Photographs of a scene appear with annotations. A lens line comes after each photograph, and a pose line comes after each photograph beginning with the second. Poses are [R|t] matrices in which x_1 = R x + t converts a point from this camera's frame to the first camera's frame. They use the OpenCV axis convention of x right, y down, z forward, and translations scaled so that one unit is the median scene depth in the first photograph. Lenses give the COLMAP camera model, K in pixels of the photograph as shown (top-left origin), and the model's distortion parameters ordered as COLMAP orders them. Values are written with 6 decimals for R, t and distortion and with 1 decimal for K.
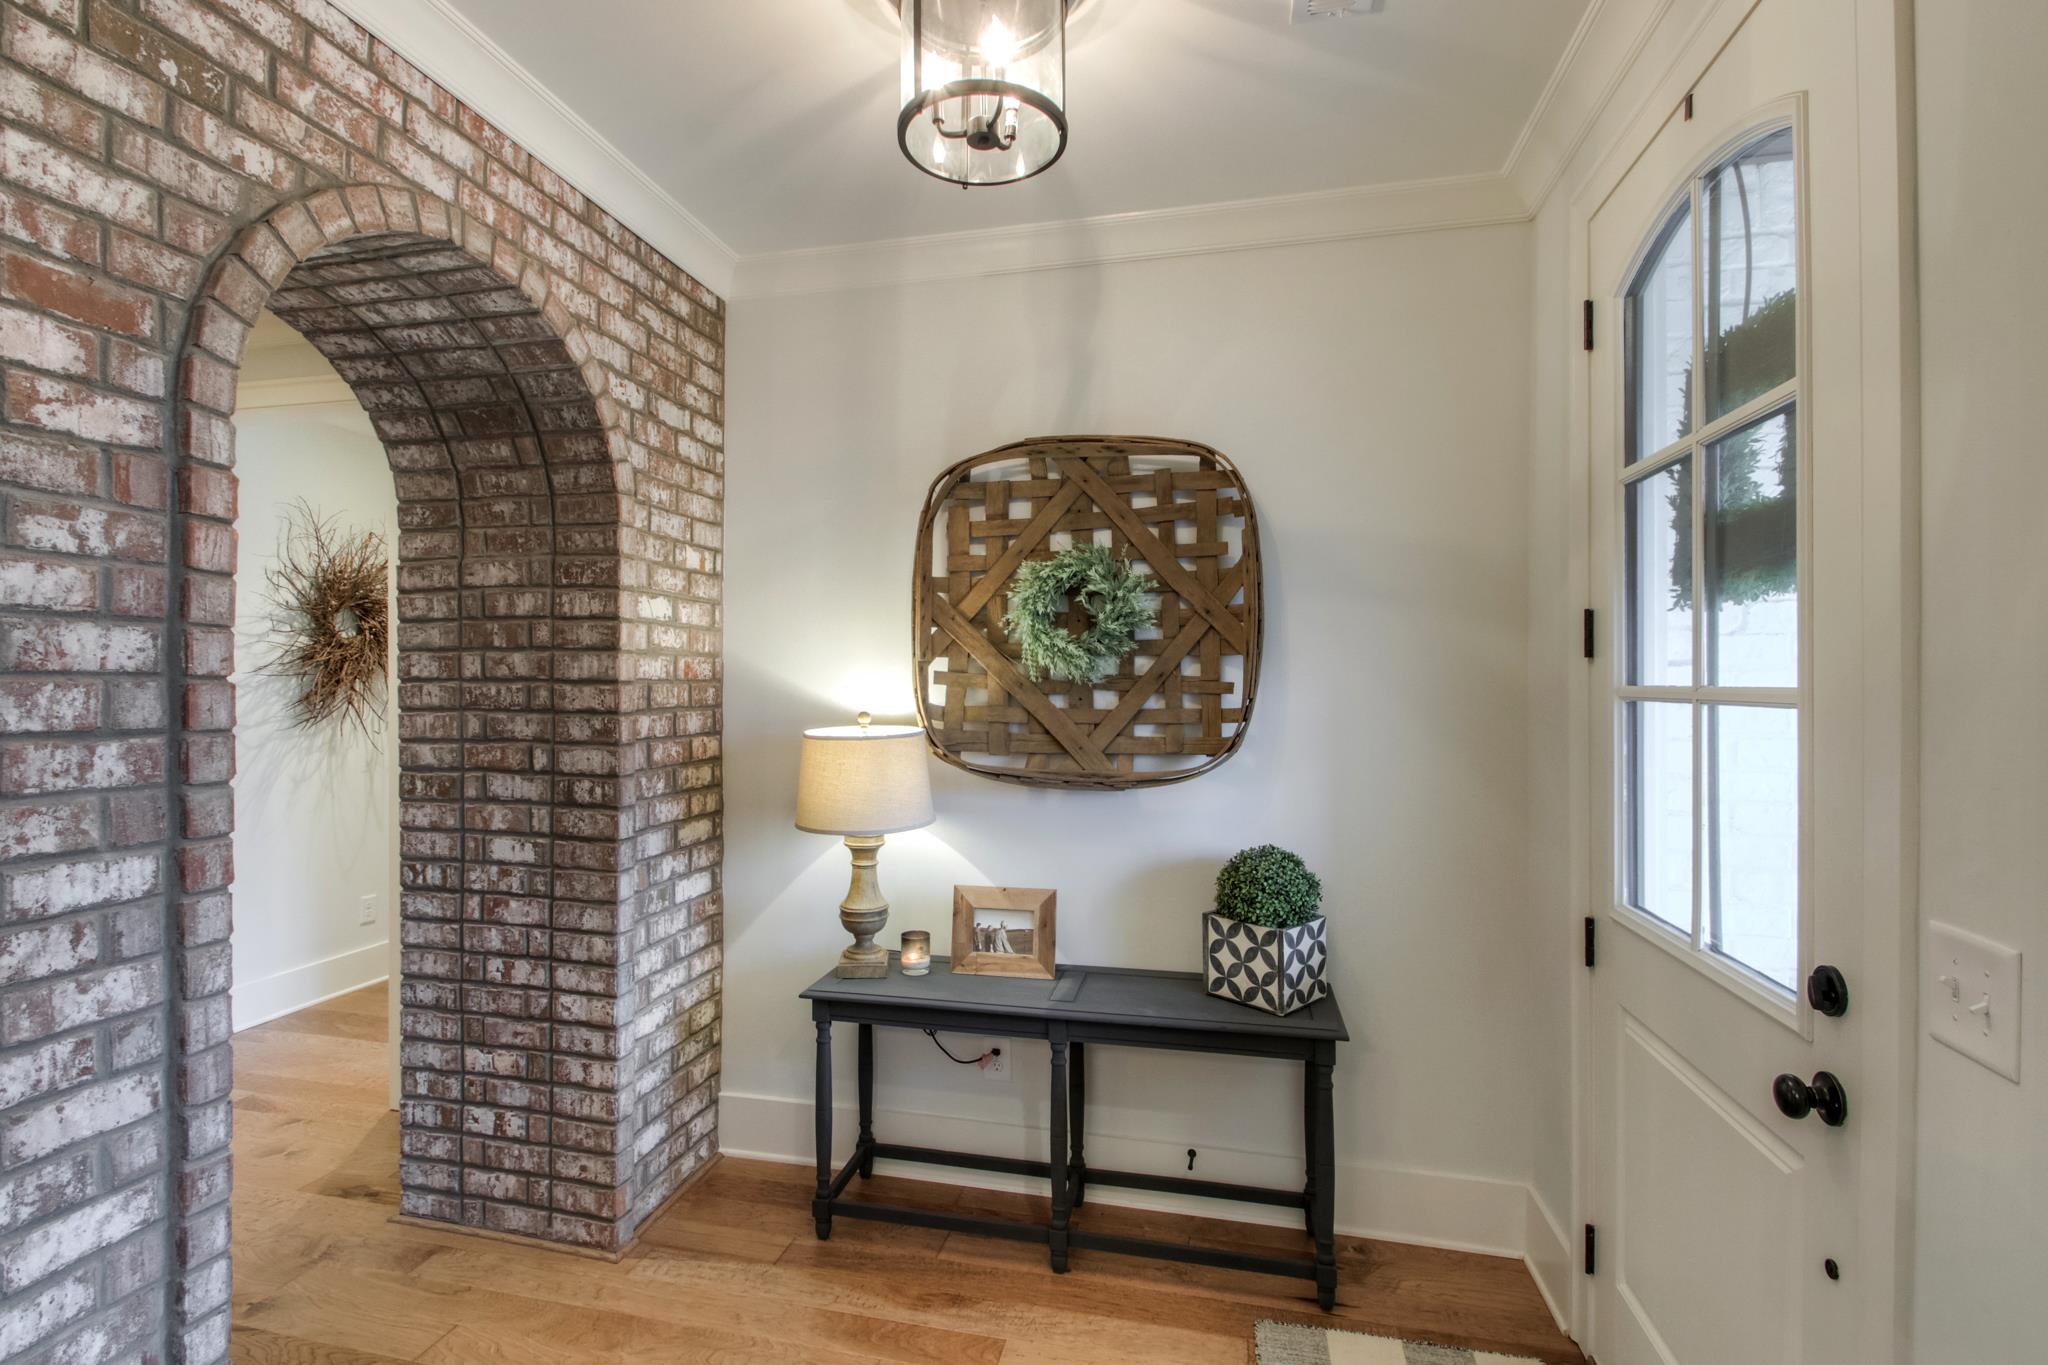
lens RADIAL K [[937.0, 0, 1018.4], [0, 937.0, 685.4], [0, 0, 1]] dist [0.002944, -0.001004]
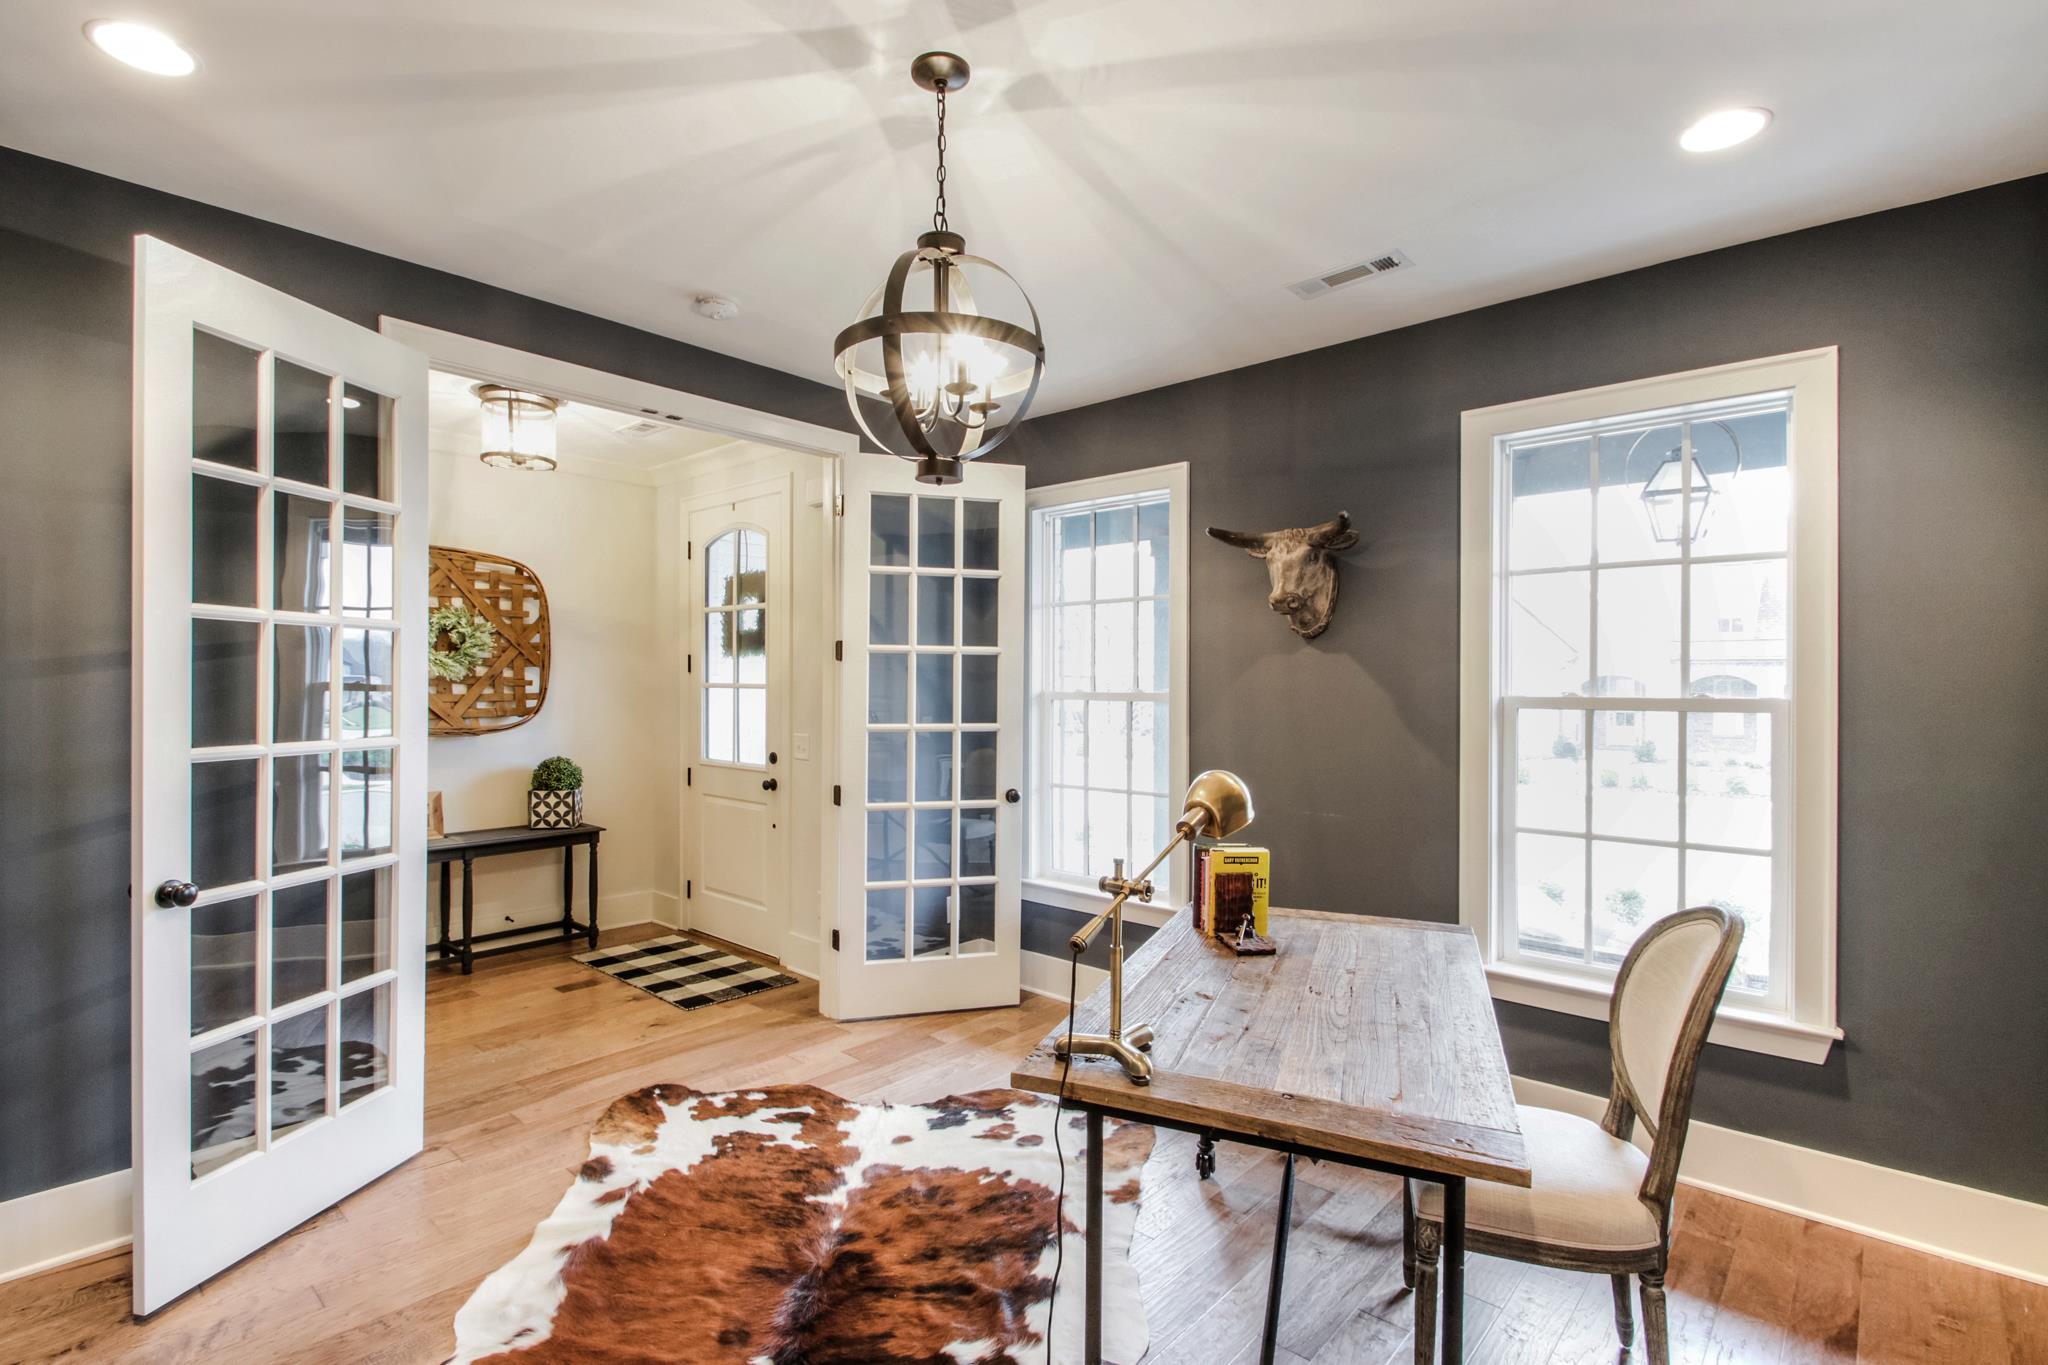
lens RADIAL K [[937.0, 0, 1017.4], [0, 937.0, 679.4], [0, 0, 1]] dist [0.002944, -0.001004]
pose [[0.459215, 0.003285, 0.888319, -1.102650], [-0.006550, 0.999978, -0.000311, -0.011520], [-0.888301, -0.005676, 0.459227, -0.880517]]
